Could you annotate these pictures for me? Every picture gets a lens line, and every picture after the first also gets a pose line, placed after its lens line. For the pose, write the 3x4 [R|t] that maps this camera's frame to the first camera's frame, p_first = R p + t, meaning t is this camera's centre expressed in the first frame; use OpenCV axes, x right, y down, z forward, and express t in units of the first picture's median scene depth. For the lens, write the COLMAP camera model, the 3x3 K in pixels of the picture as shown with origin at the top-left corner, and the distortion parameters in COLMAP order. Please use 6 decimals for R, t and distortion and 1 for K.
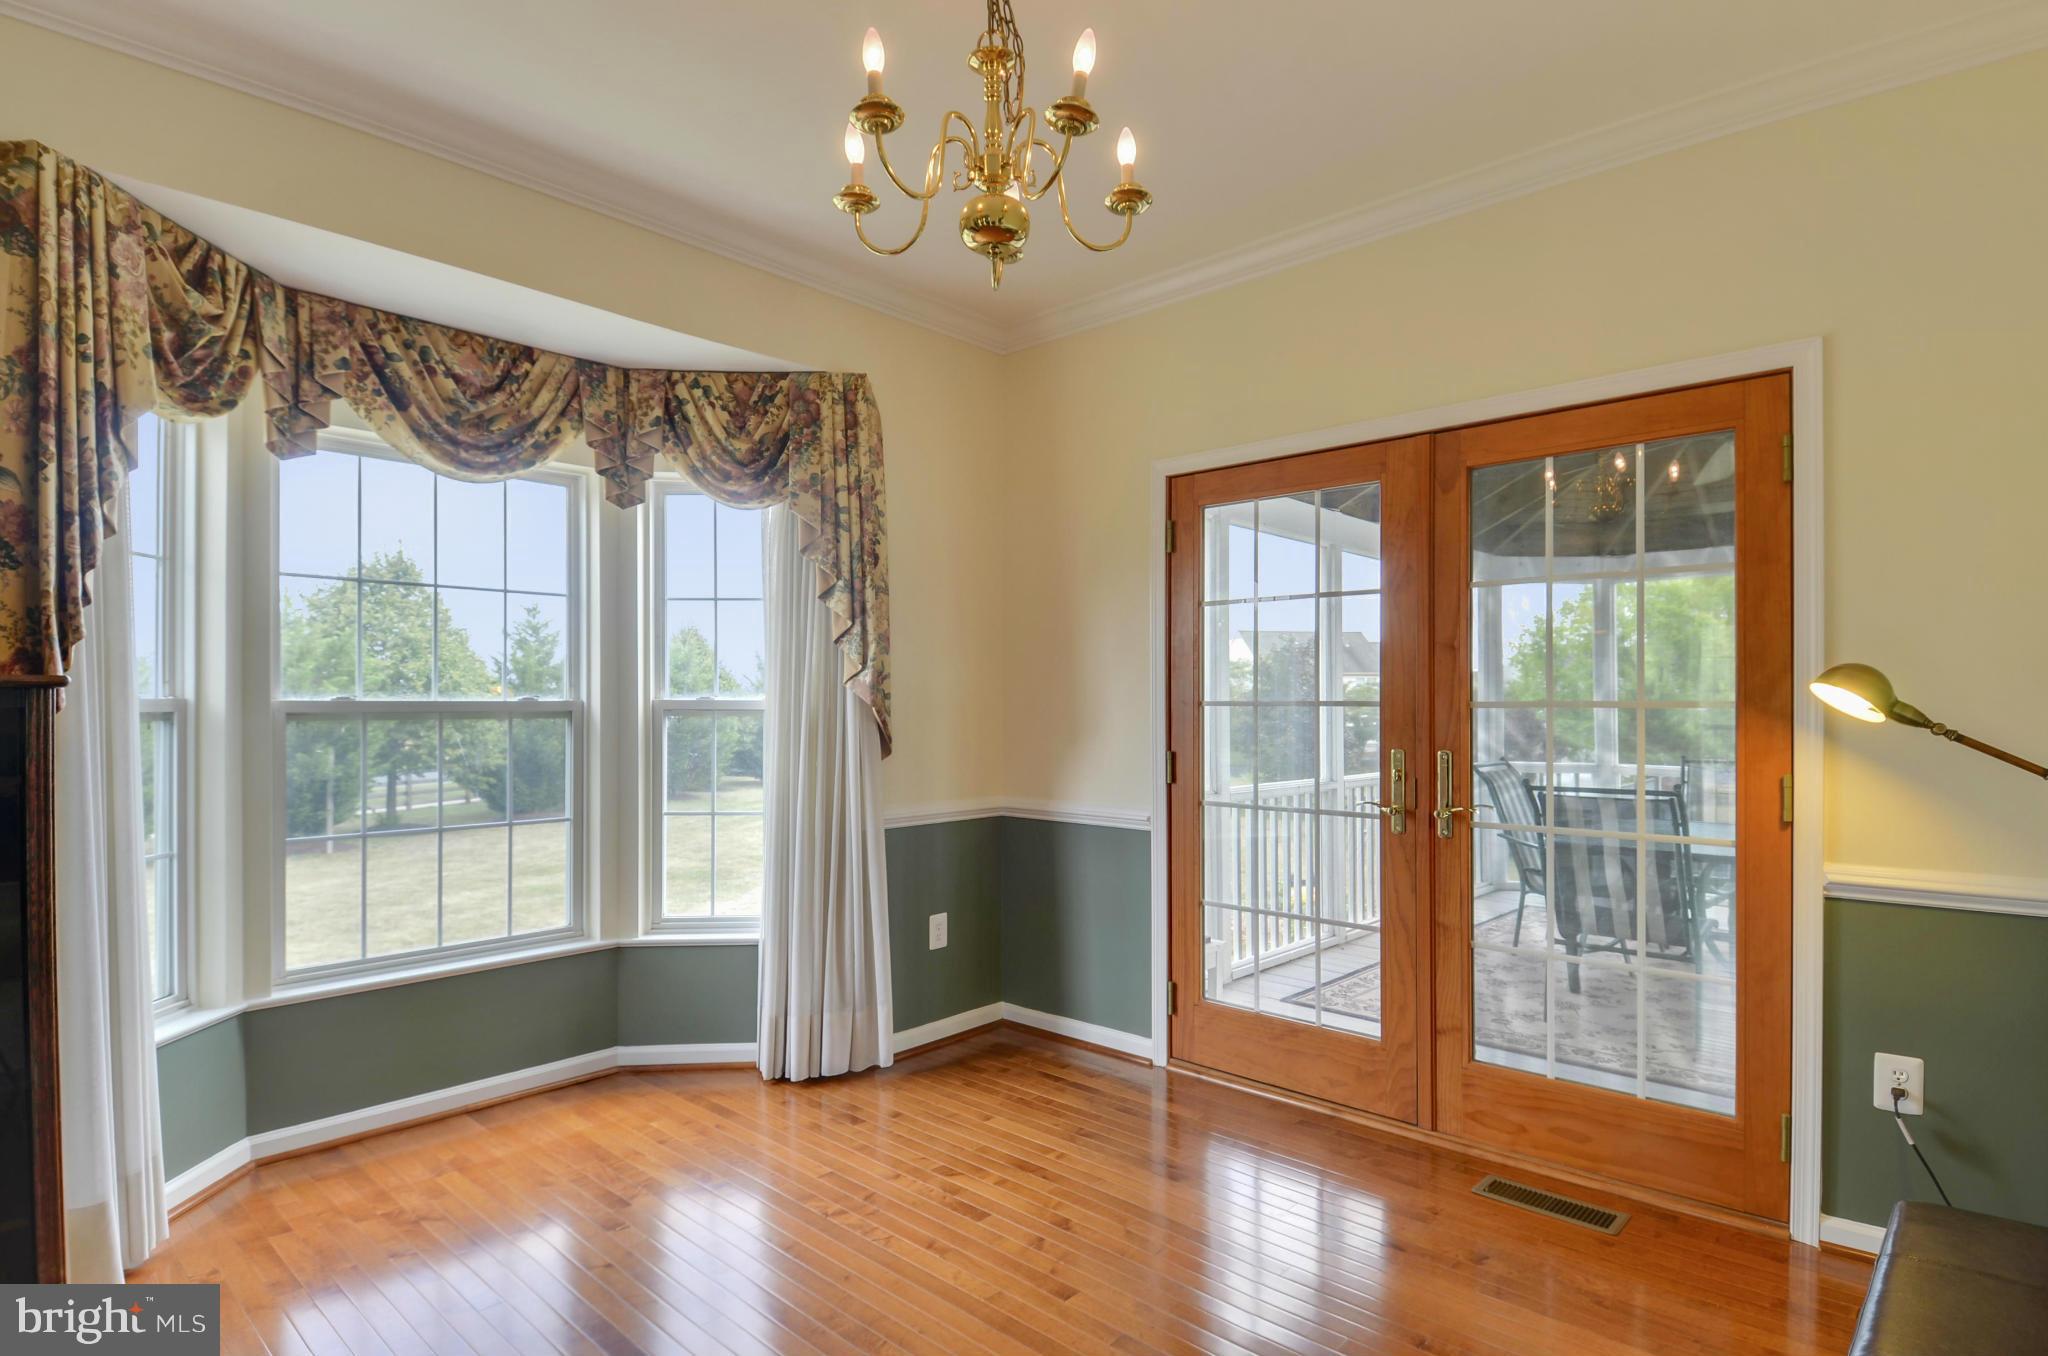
lens RADIAL K [[1088.2, 0, 1022.4], [0, 1088.2, 697.1], [0, 0, 1]] dist [0.017151, -0.029639]
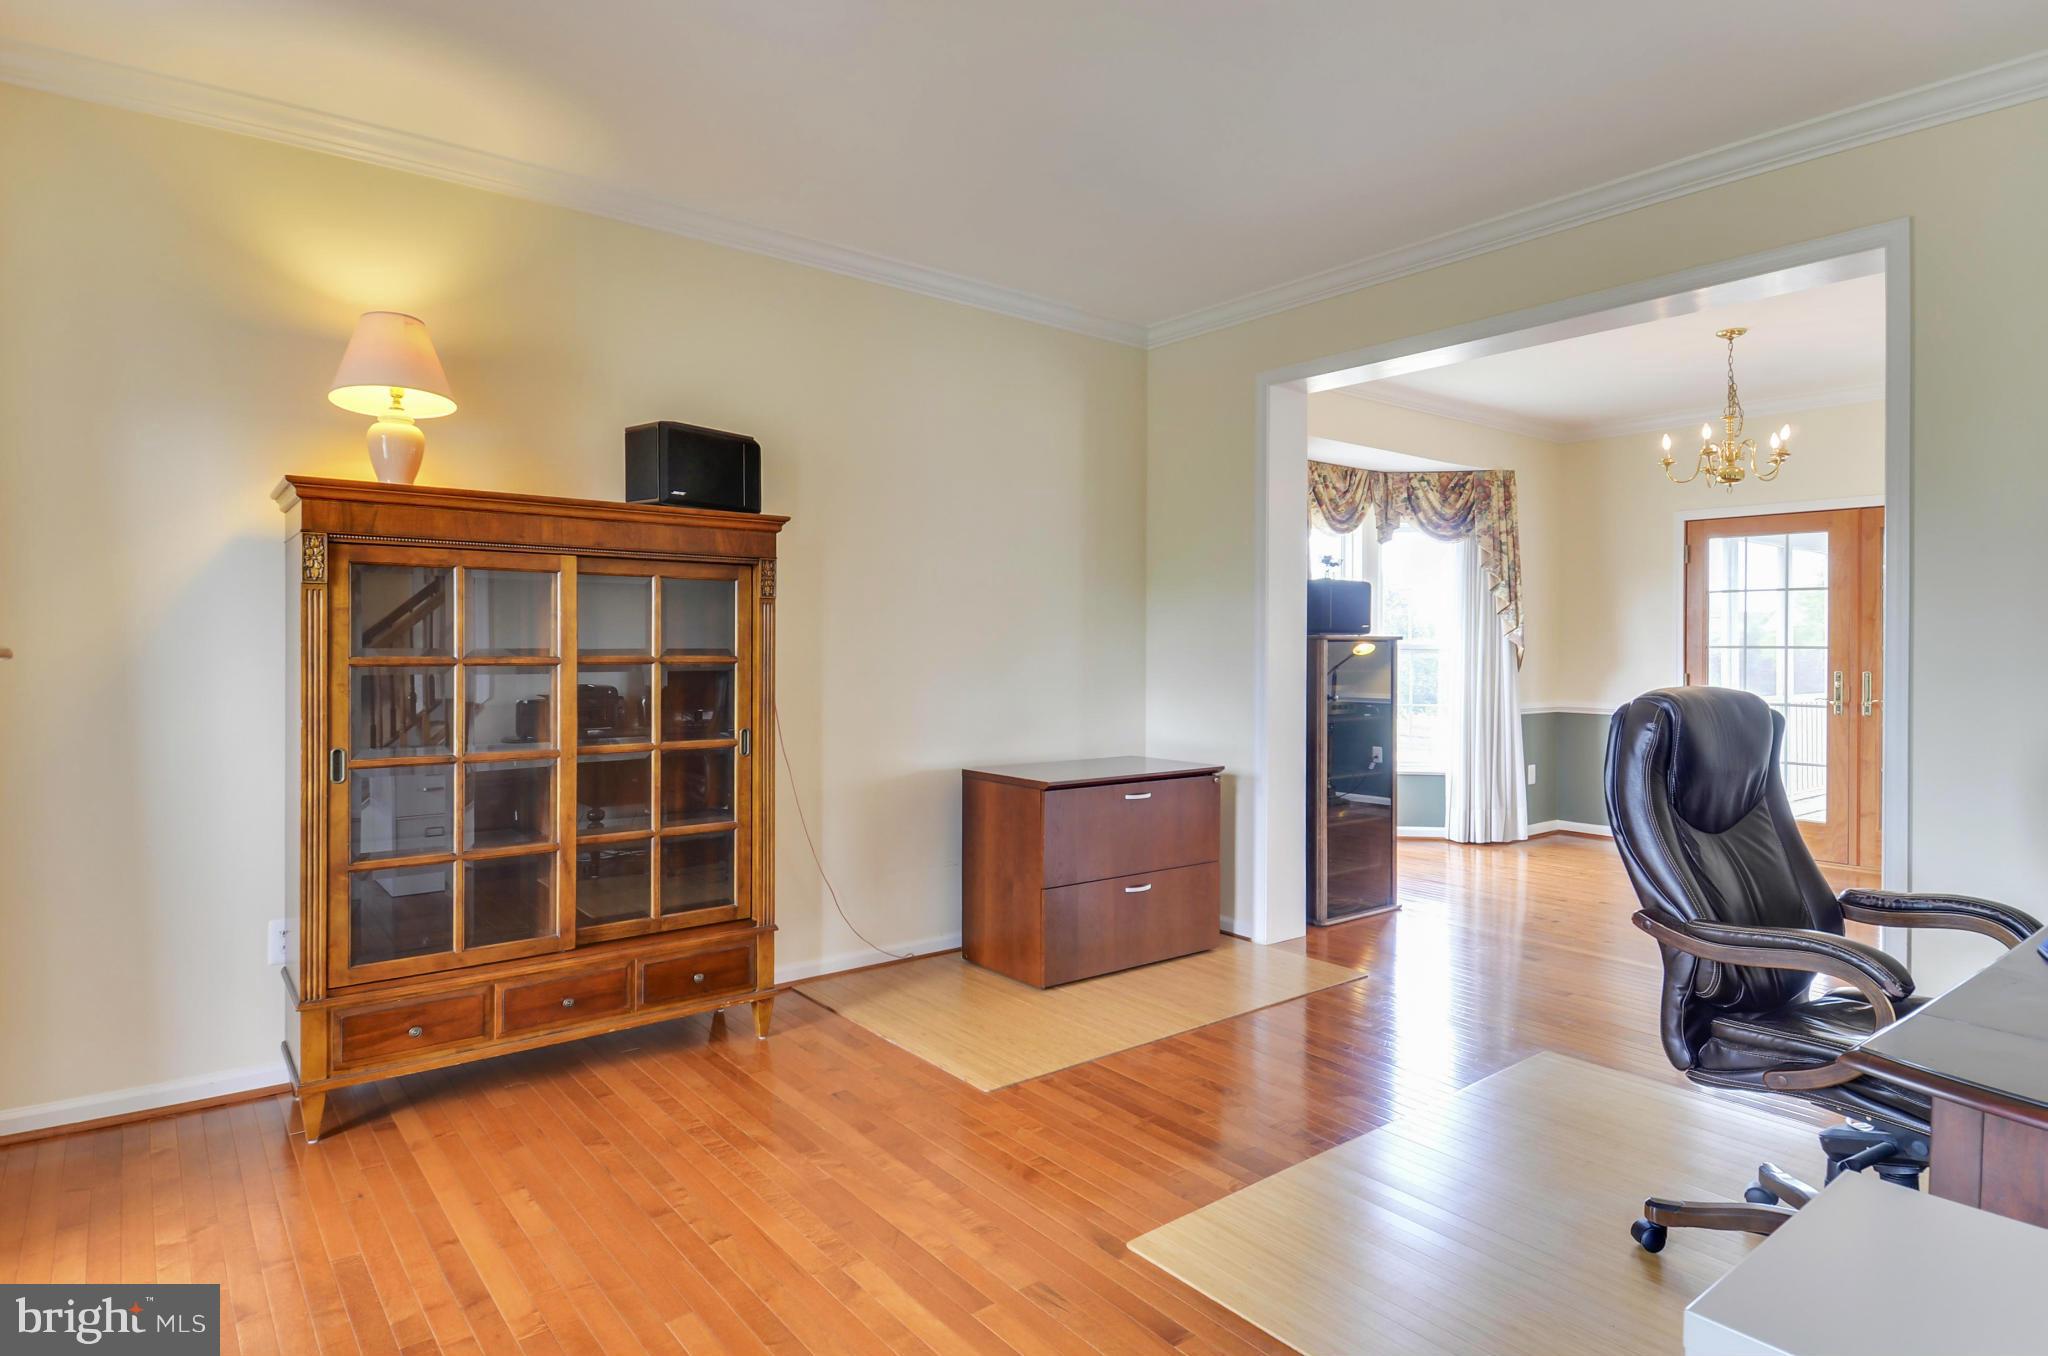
lens RADIAL K [[1088.2, 0, 1049.4], [0, 1088.2, 645.1], [0, 0, 1]] dist [0.017151, -0.029639]
pose [[0.985526, 0.002316, -0.169507, -0.621168], [-0.000606, 0.999948, 0.010140, -0.014777], [0.169522, -0.009891, 0.985477, -1.000211]]
